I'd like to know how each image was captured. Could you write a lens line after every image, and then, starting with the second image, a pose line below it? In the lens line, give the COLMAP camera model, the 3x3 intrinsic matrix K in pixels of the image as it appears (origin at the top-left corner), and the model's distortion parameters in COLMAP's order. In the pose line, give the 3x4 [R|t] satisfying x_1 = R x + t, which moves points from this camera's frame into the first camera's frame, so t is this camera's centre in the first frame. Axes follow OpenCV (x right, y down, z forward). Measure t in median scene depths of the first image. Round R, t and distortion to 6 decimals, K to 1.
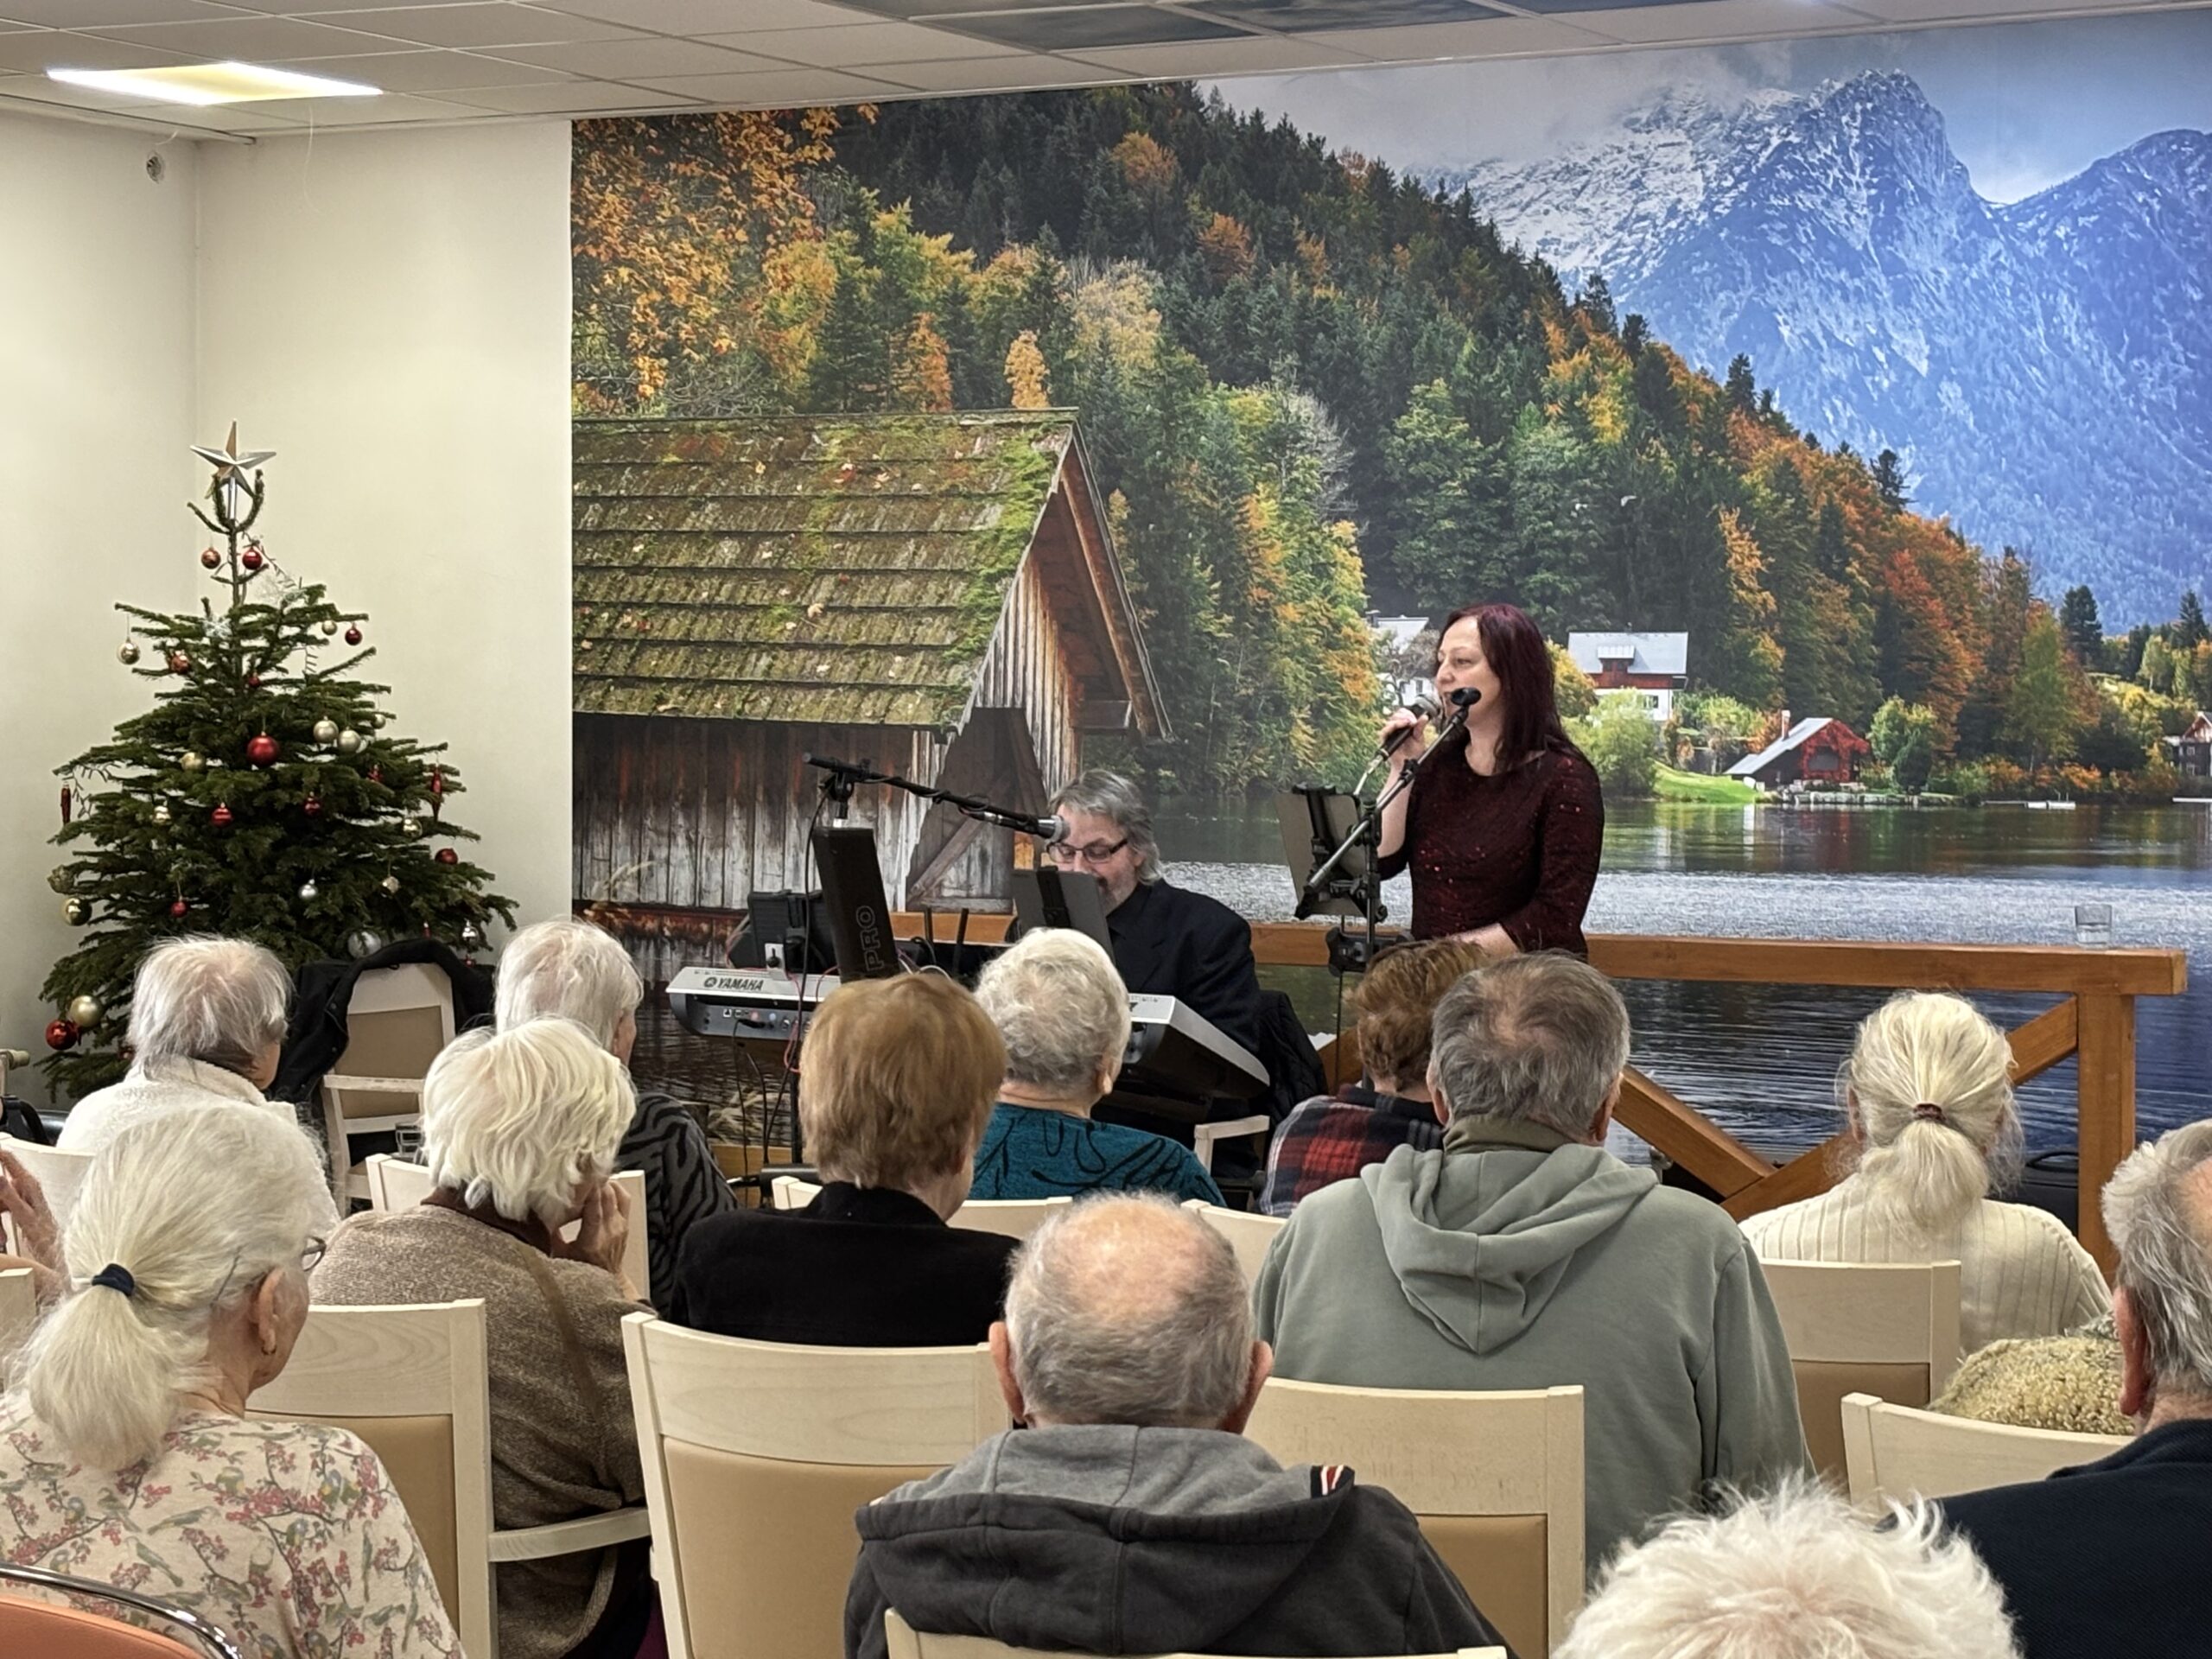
lens RADIAL K [[4997.0, 0, 1120.2], [0, 4997.0, 838.2], [0, 0, 1]] dist [0.240600, 0.000000]
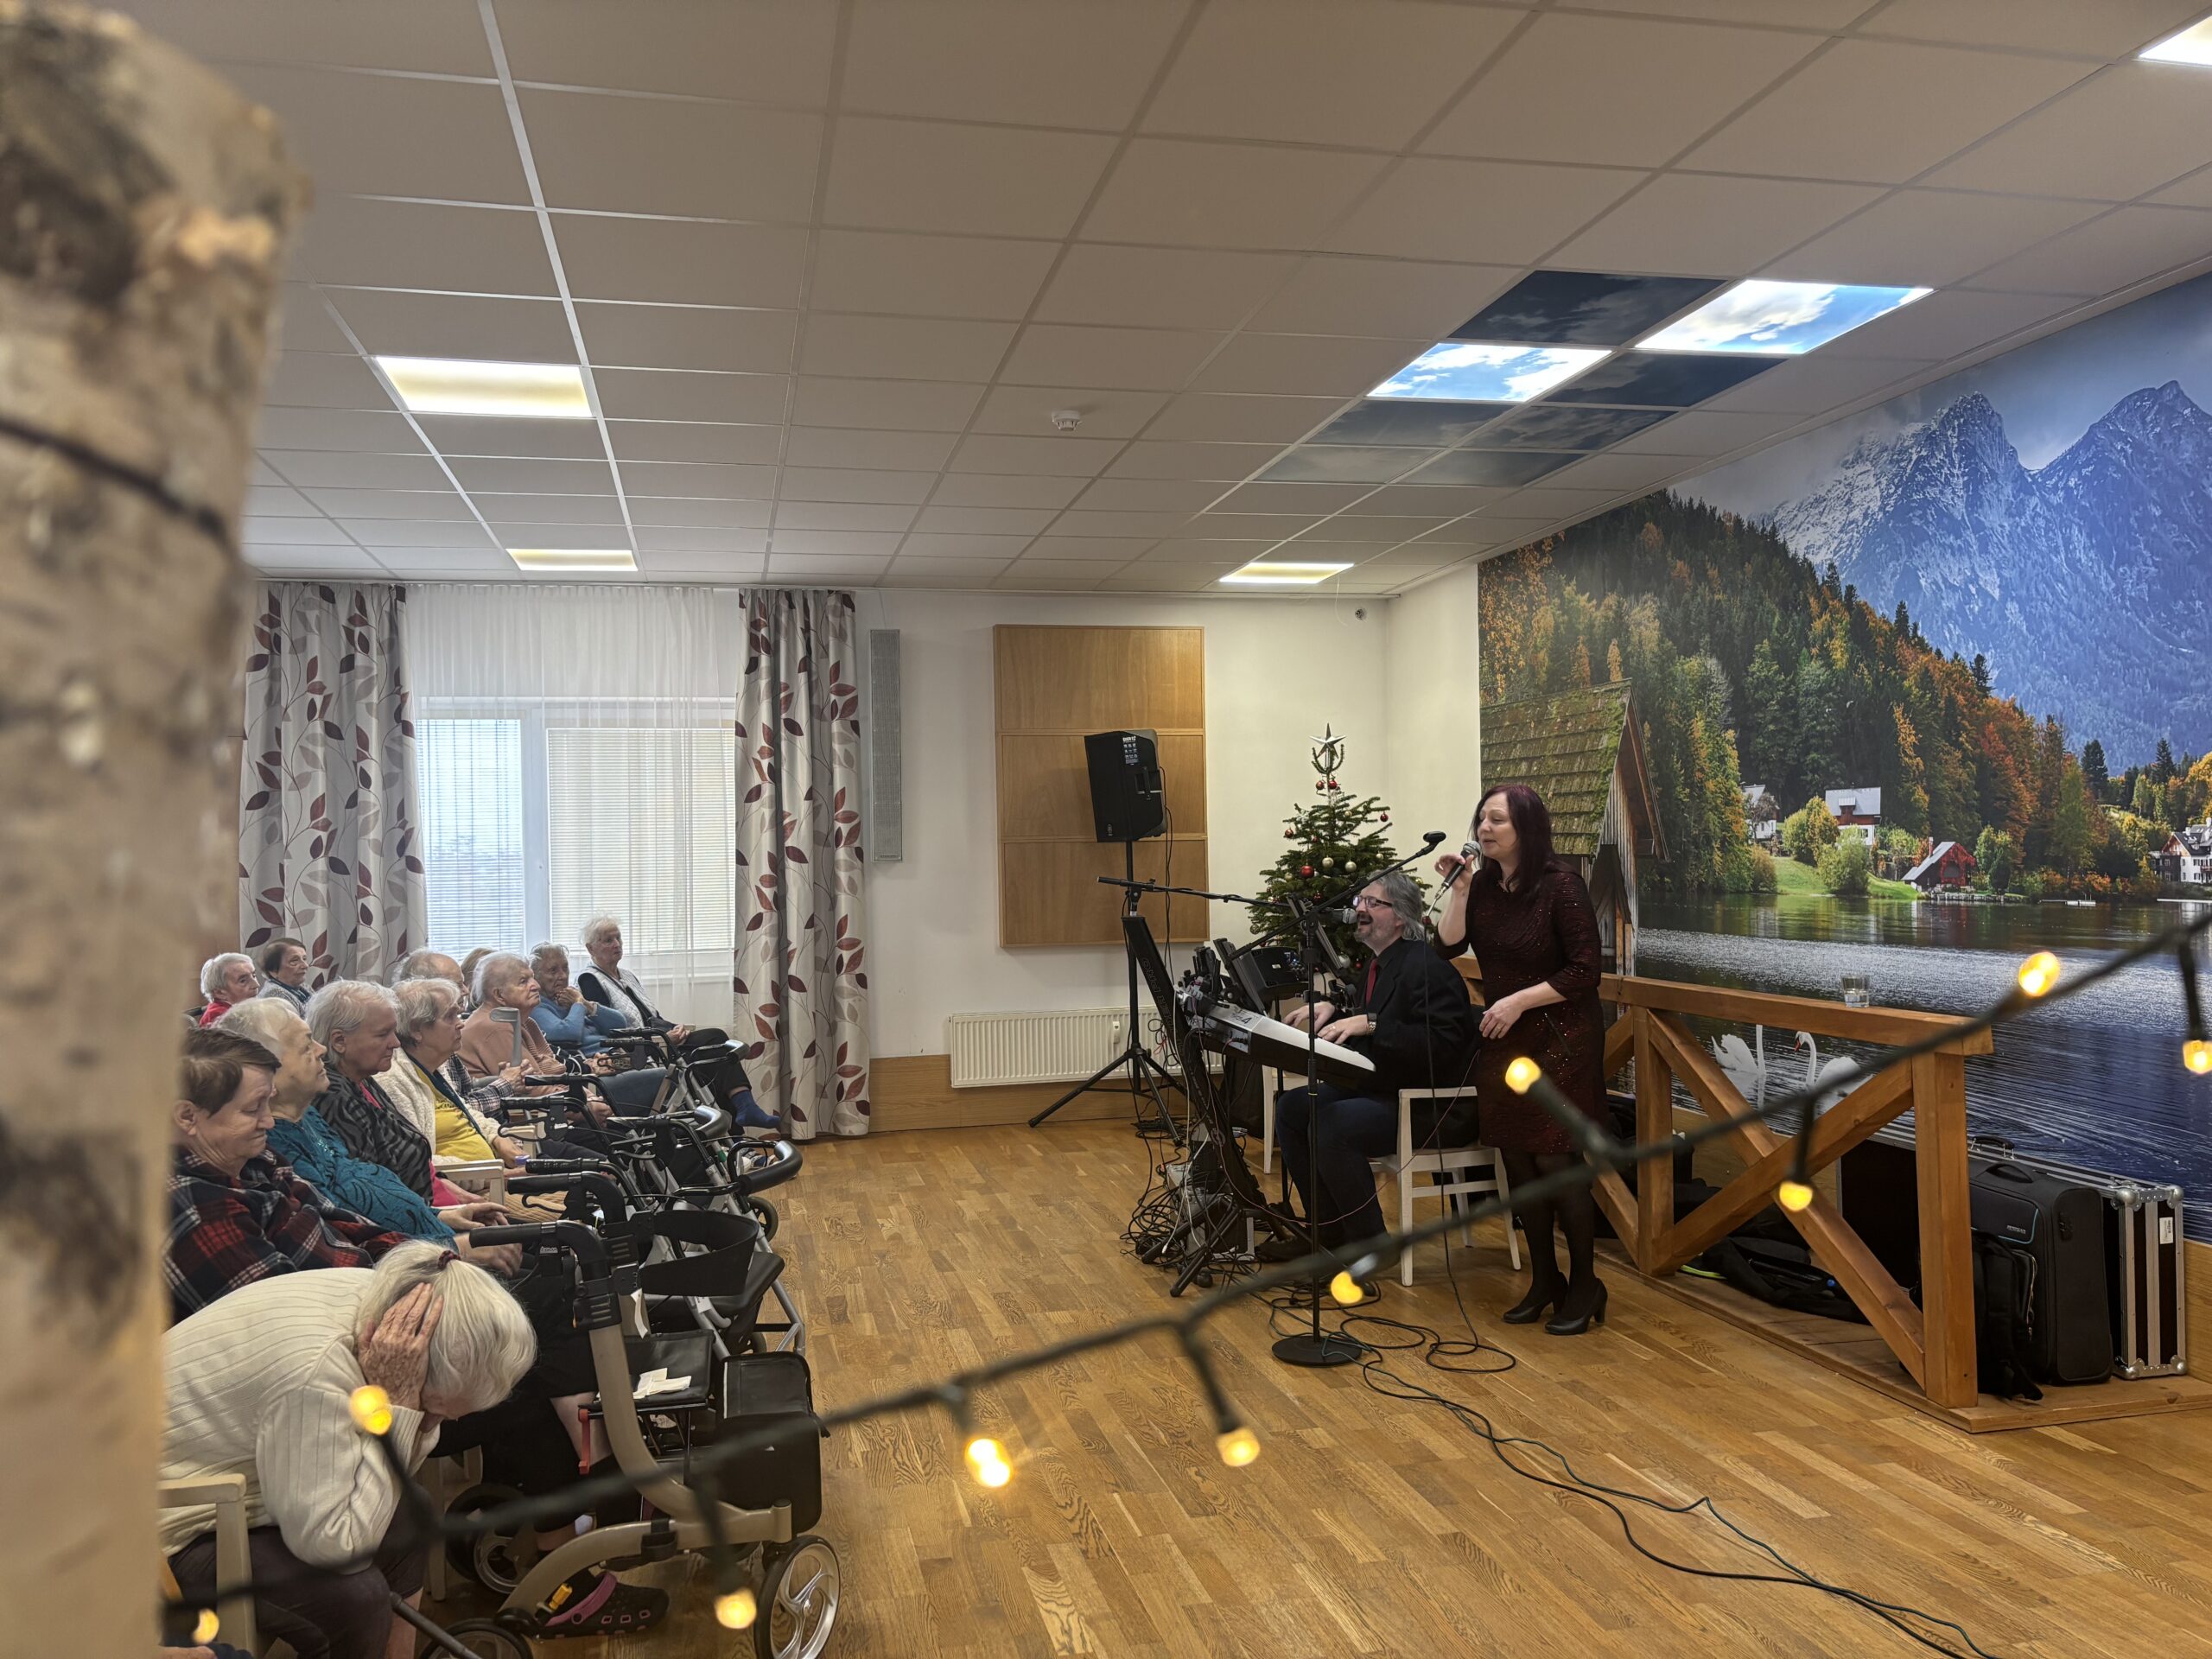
lens RADIAL K [[1677.5, 0, 1109.4], [0, 1677.5, 848.6], [0, 0, 1]] dist [0.052632, -0.030084]
pose [[0.677996, -0.022393, -0.734725, 0.320738], [0.005857, 0.999669, -0.025063, -0.010430], [0.735043, 0.012689, 0.677902, 0.463245]]
